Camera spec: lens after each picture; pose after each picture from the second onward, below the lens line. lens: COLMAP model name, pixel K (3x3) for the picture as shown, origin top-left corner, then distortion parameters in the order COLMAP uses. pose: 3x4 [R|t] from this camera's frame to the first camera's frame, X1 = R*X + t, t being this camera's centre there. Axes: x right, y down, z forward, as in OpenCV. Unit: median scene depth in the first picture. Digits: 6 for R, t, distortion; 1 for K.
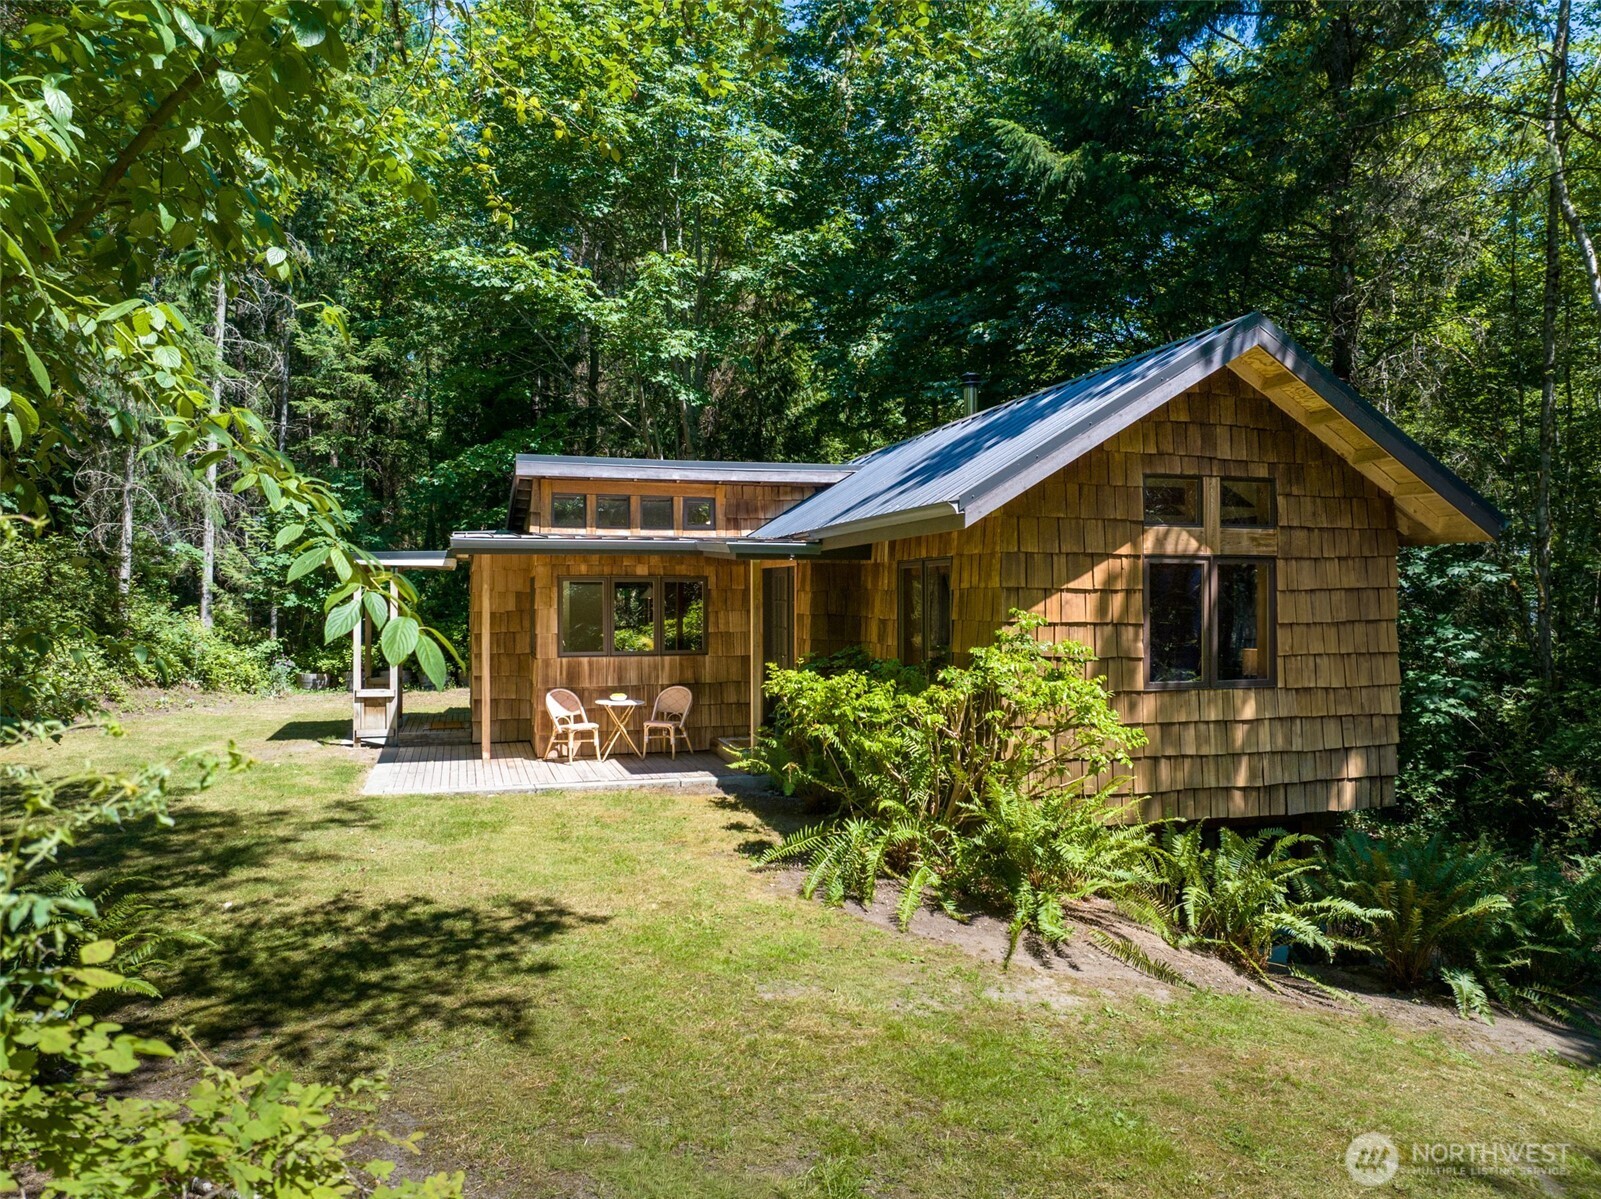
lens RADIAL K [[1074.6, 0, 708.0], [0, 1074.6, 598.4], [0, 0, 1]] dist [-0.004933, -0.002716]
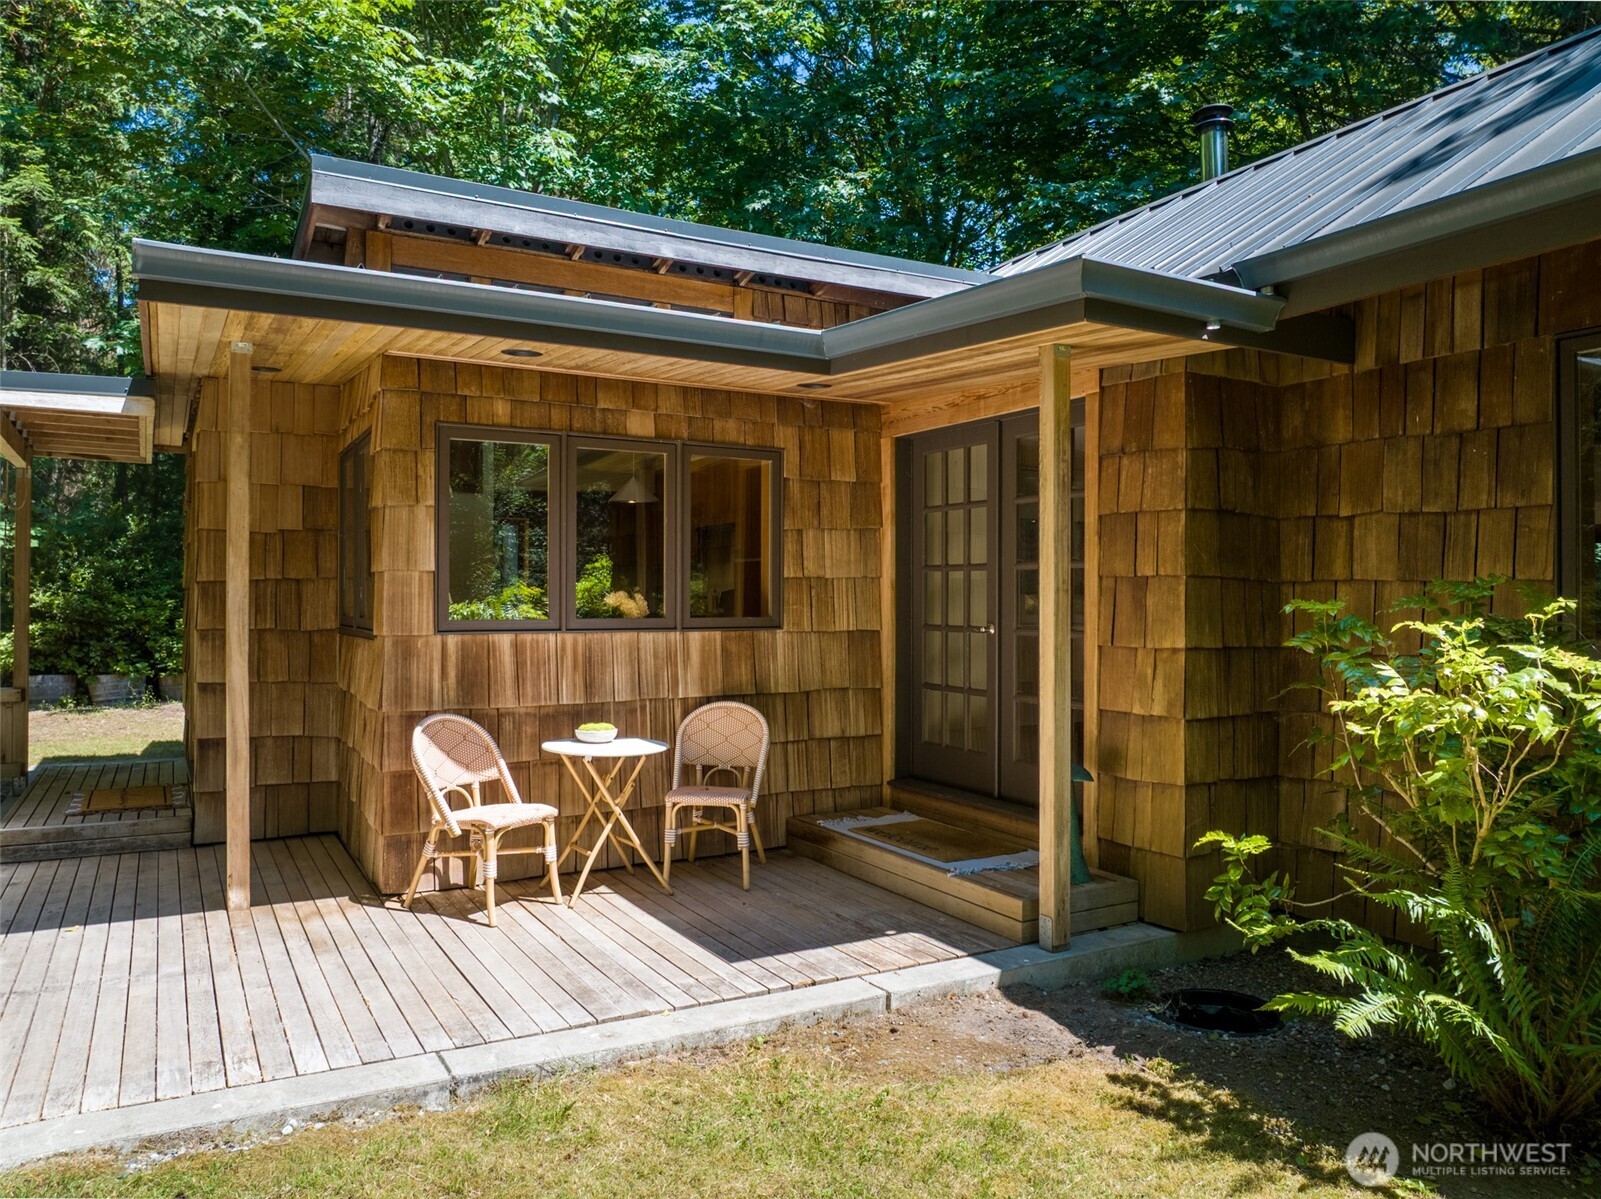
lens RADIAL K [[1074.6, 0, 708.0], [0, 1074.6, 598.4], [0, 0, 1]] dist [-0.004933, -0.002716]
pose [[0.970904, 0.005224, 0.239414, -0.139976], [-0.004840, 0.999986, -0.002191, 0.043172], [-0.239422, 0.000969, 0.970915, 0.607595]]
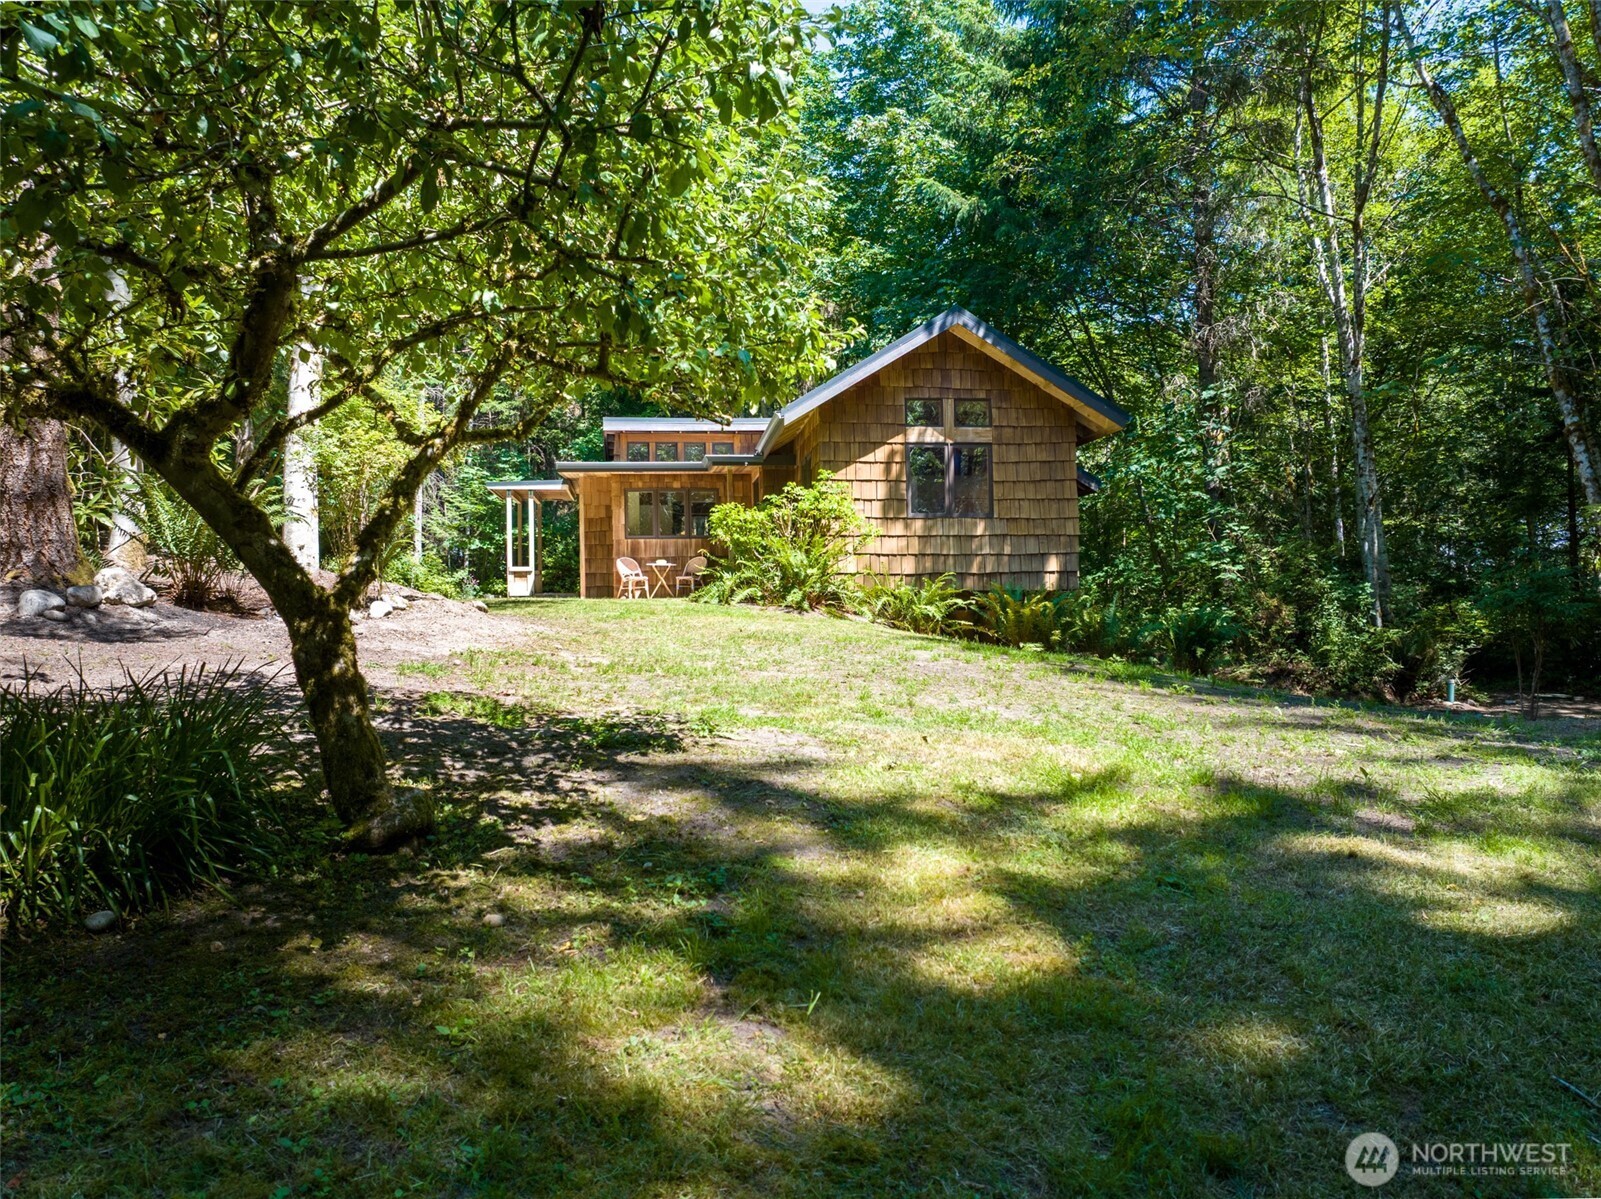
lens RADIAL K [[1074.6, 0, 708.0], [0, 1074.6, 598.4], [0, 0, 1]] dist [-0.004933, -0.002716]
pose [[0.985668, -0.015948, -0.167944, 0.259551], [0.015102, 0.999866, -0.006315, 0.159416], [0.168022, 0.003688, 0.985776, -0.592446]]
